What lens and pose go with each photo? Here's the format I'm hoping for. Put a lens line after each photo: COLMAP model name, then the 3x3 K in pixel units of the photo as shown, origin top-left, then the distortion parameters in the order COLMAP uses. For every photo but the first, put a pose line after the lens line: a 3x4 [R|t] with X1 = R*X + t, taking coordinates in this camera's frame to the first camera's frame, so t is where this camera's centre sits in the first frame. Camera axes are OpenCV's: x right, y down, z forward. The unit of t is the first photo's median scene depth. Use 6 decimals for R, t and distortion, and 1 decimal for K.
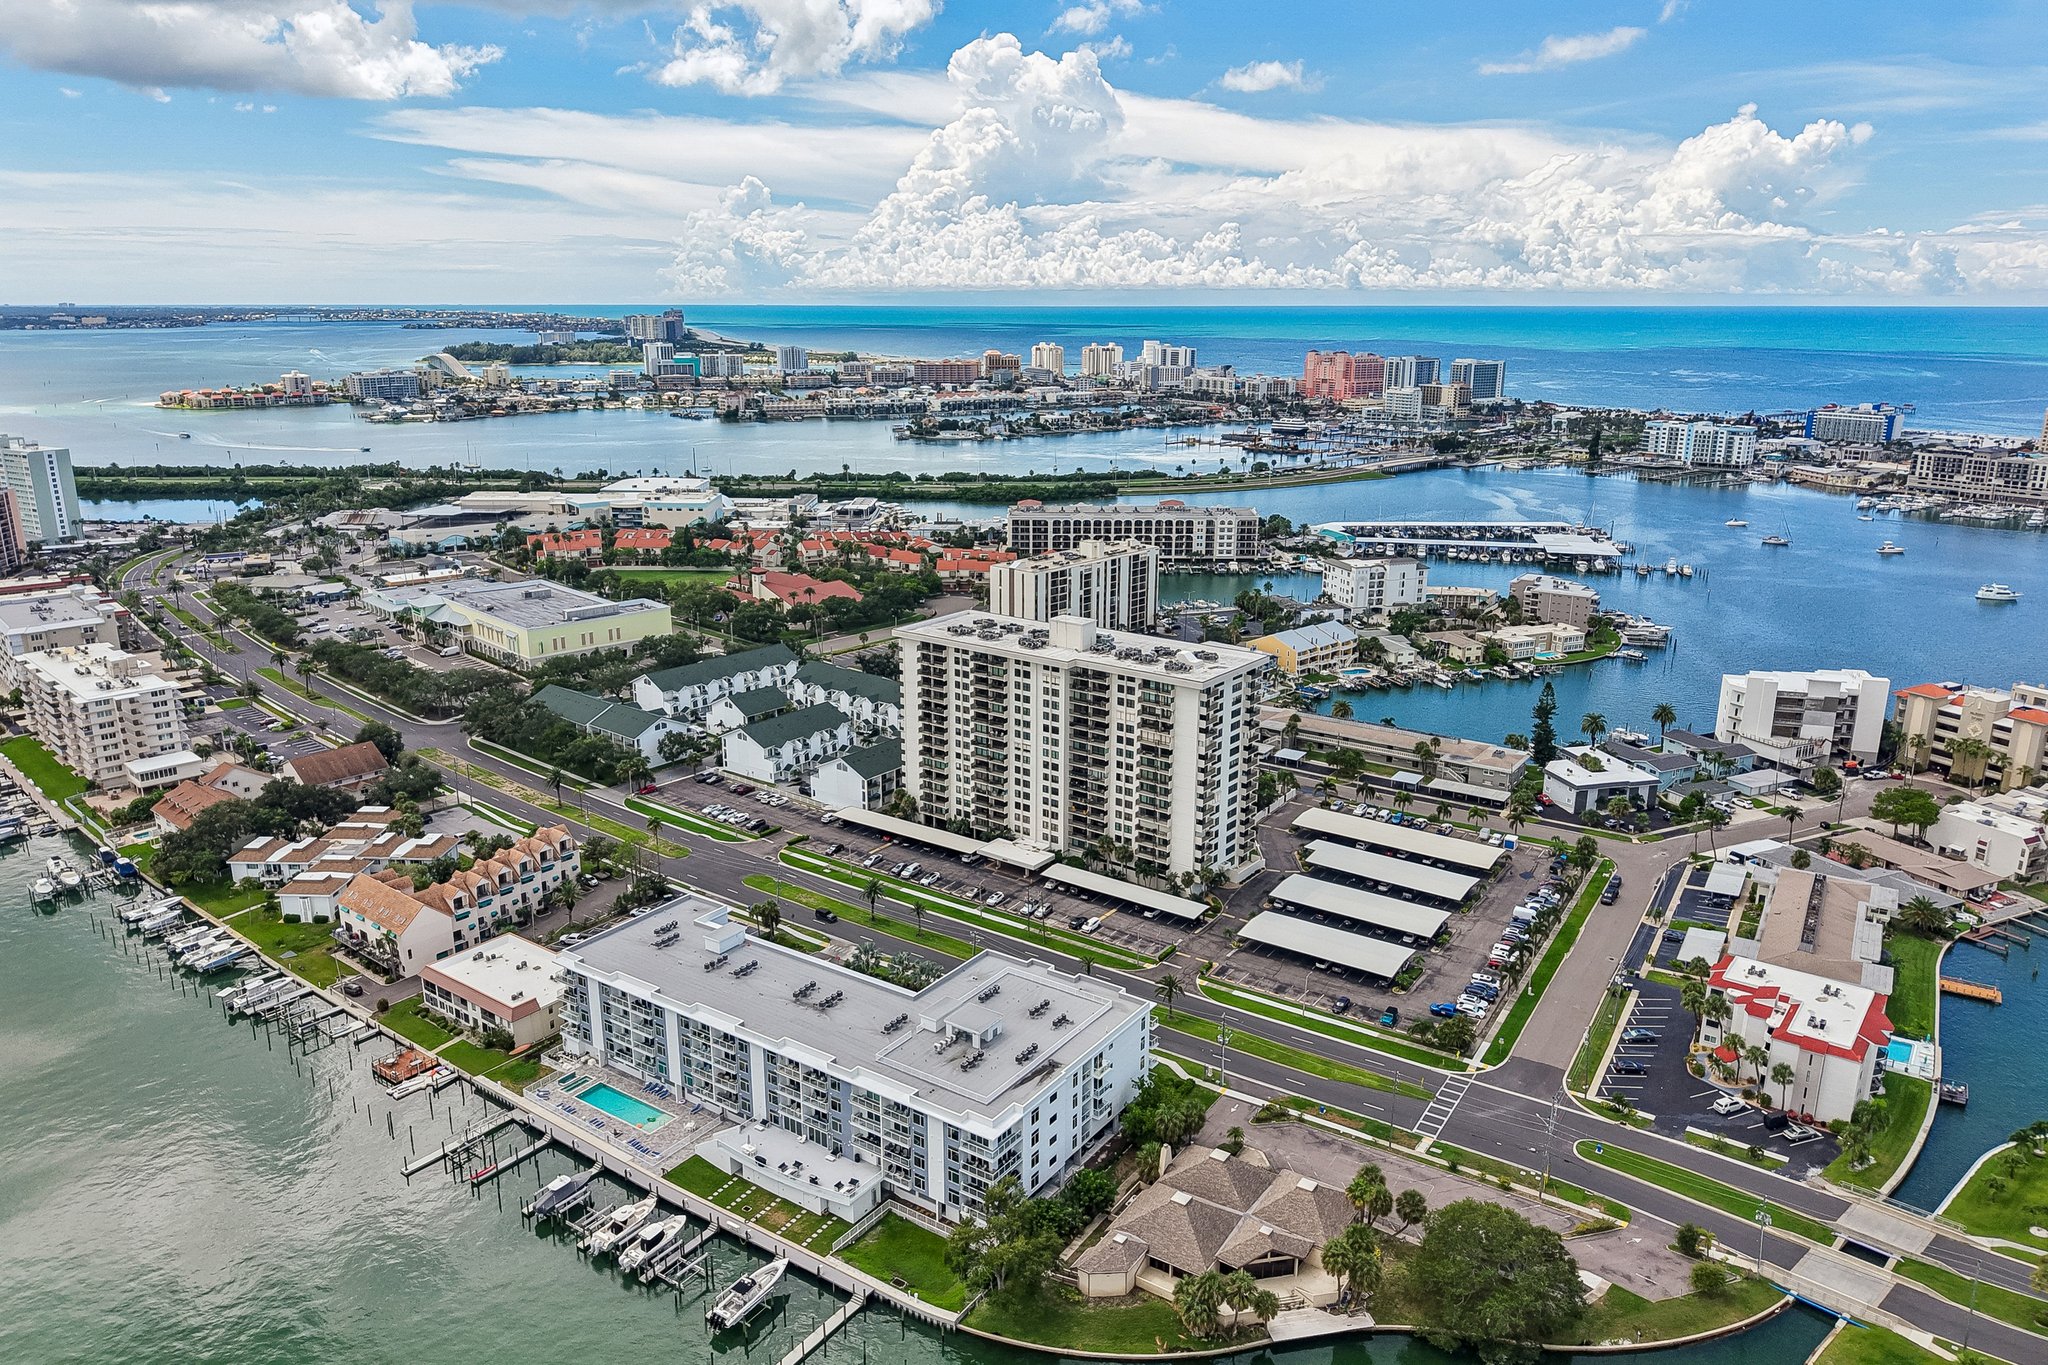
lens RADIAL K [[1387.1, 0, 1024.0], [0, 1387.1, 682.5], [0, 0, 1]] dist [0.054198, -0.084297]
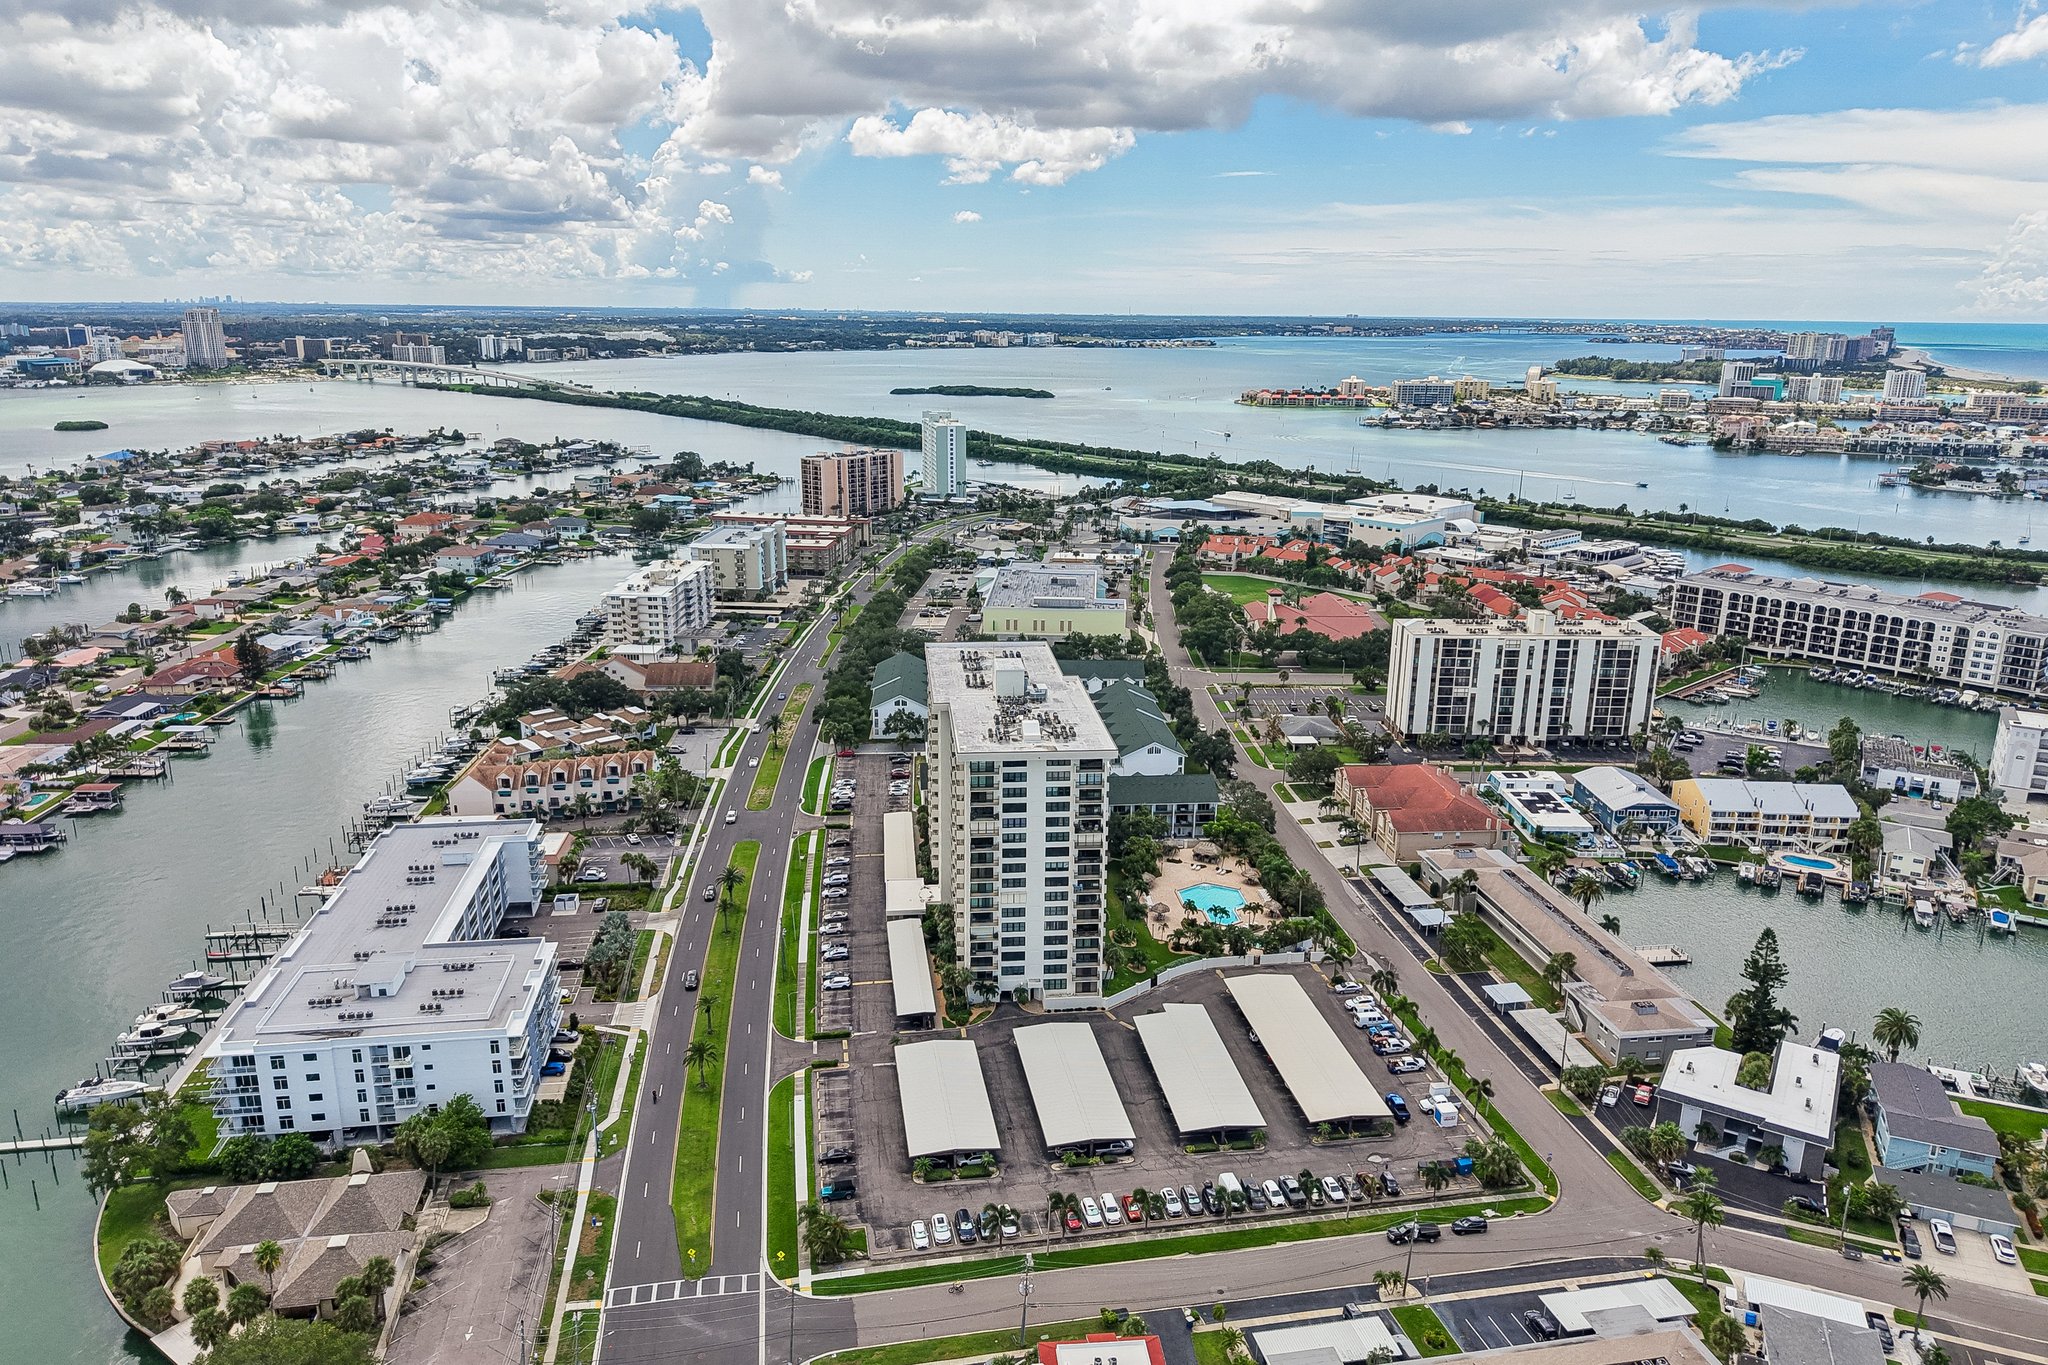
lens RADIAL K [[1390.7, 0, 1014.9], [0, 1390.7, 672.7], [0, 0, 1]] dist [0.006812, -0.001262]
pose [[0.686516, 0.191904, -0.701334, 0.608414], [-0.202725, 0.976813, 0.068840, -0.092662], [0.698283, 0.094918, 0.709501, 0.344513]]
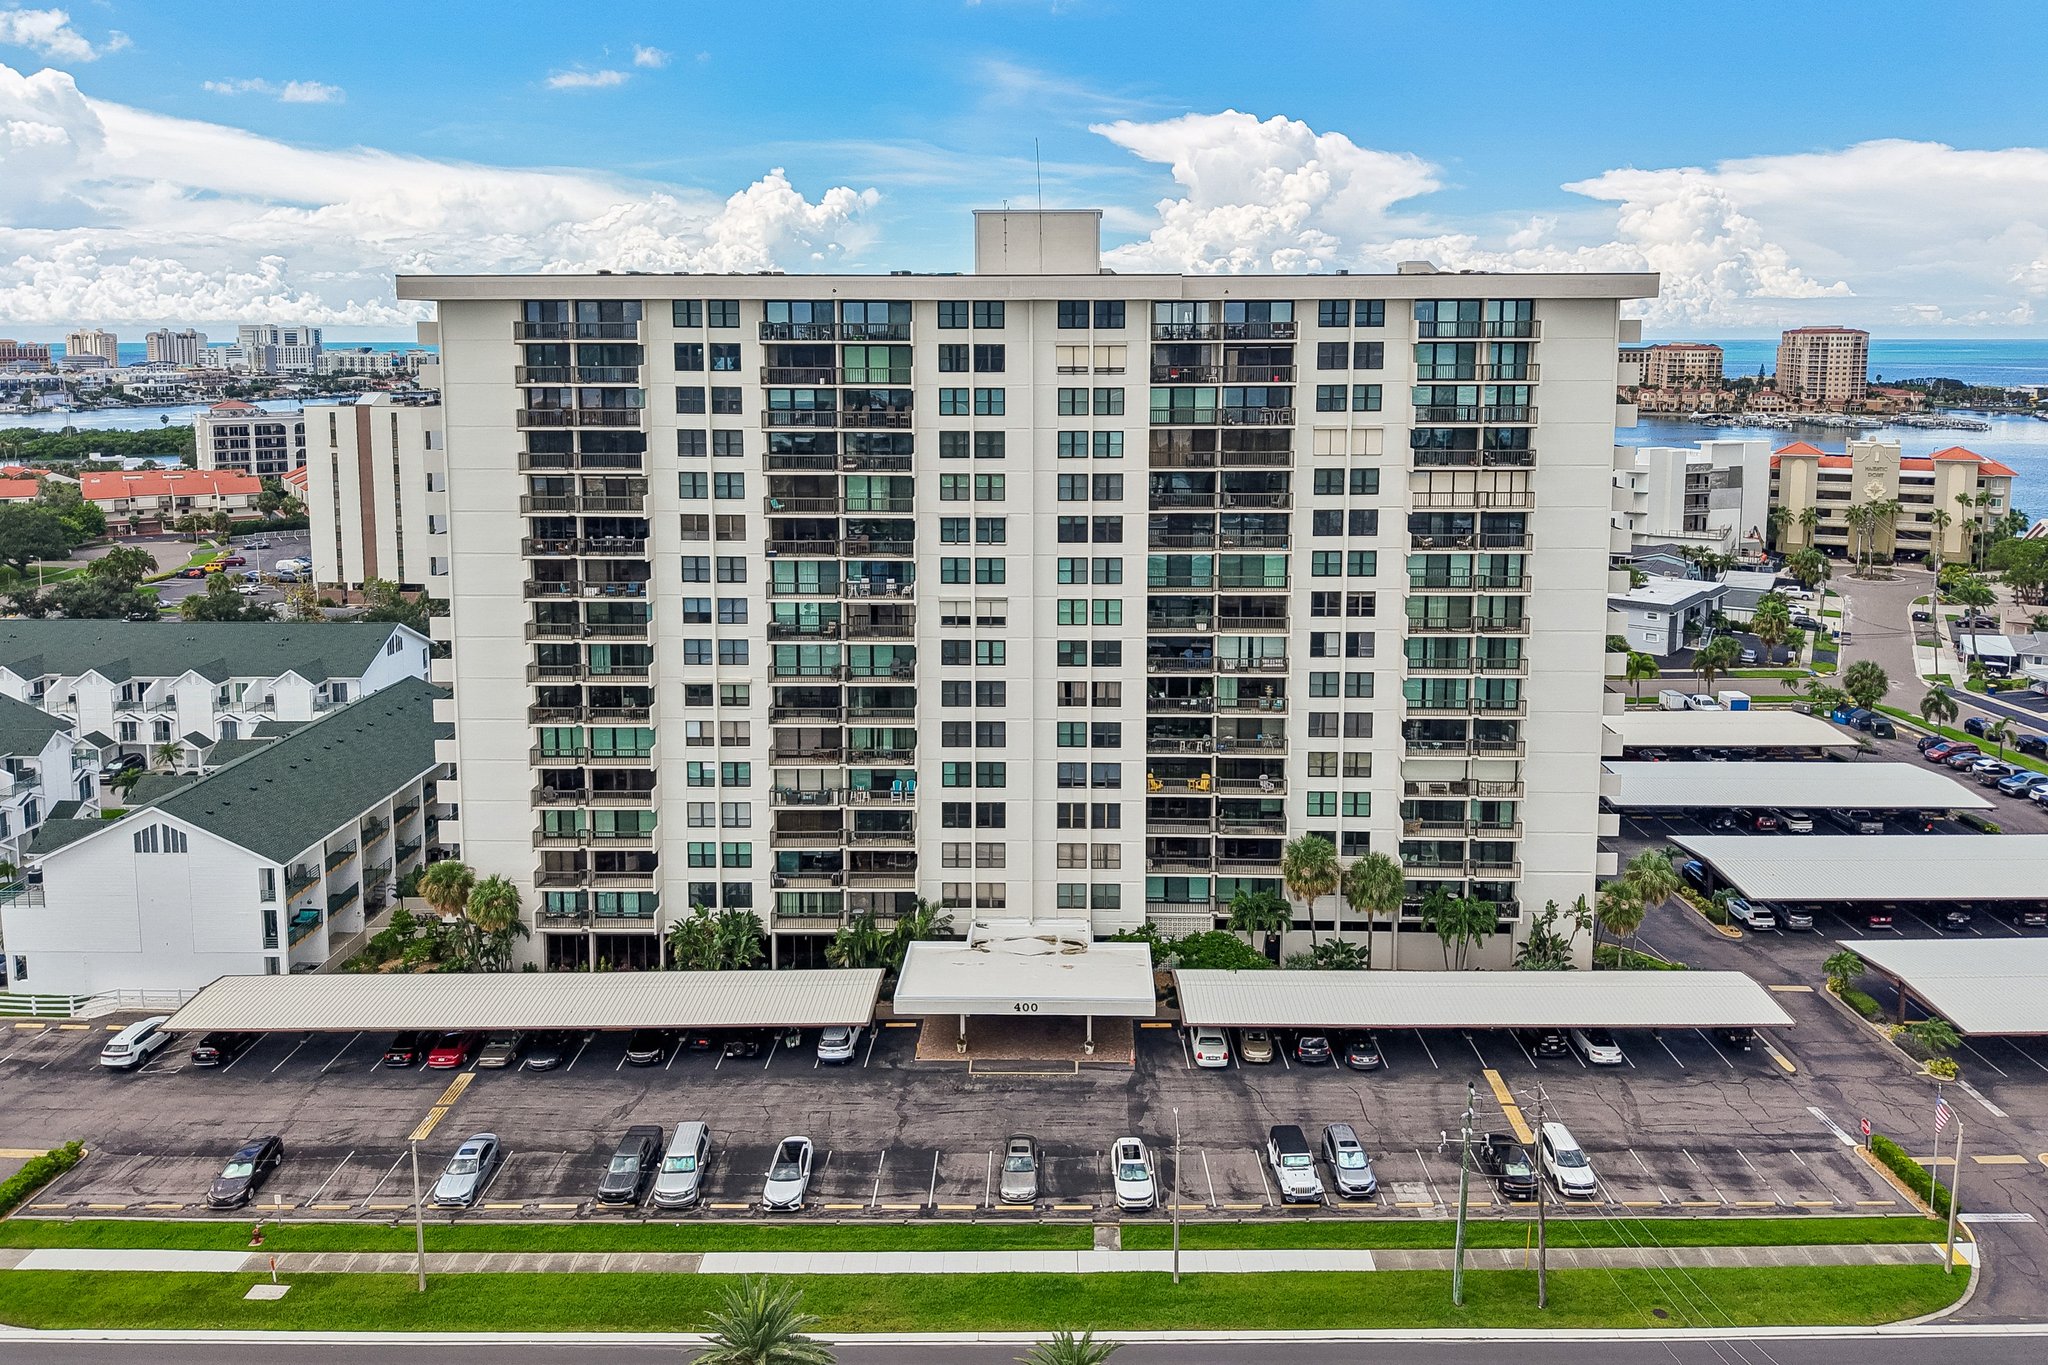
lens RADIAL K [[1437.9, 0, 1057.3], [0, 1437.9, 501.6], [0, 0, 1]] dist [0.010978, -0.002092]
pose [[0.808104, -0.069735, 0.584897, -0.153104], [0.156939, 0.982565, -0.099683, 0.052573], [-0.567748, 0.172348, 0.804959, 0.675253]]
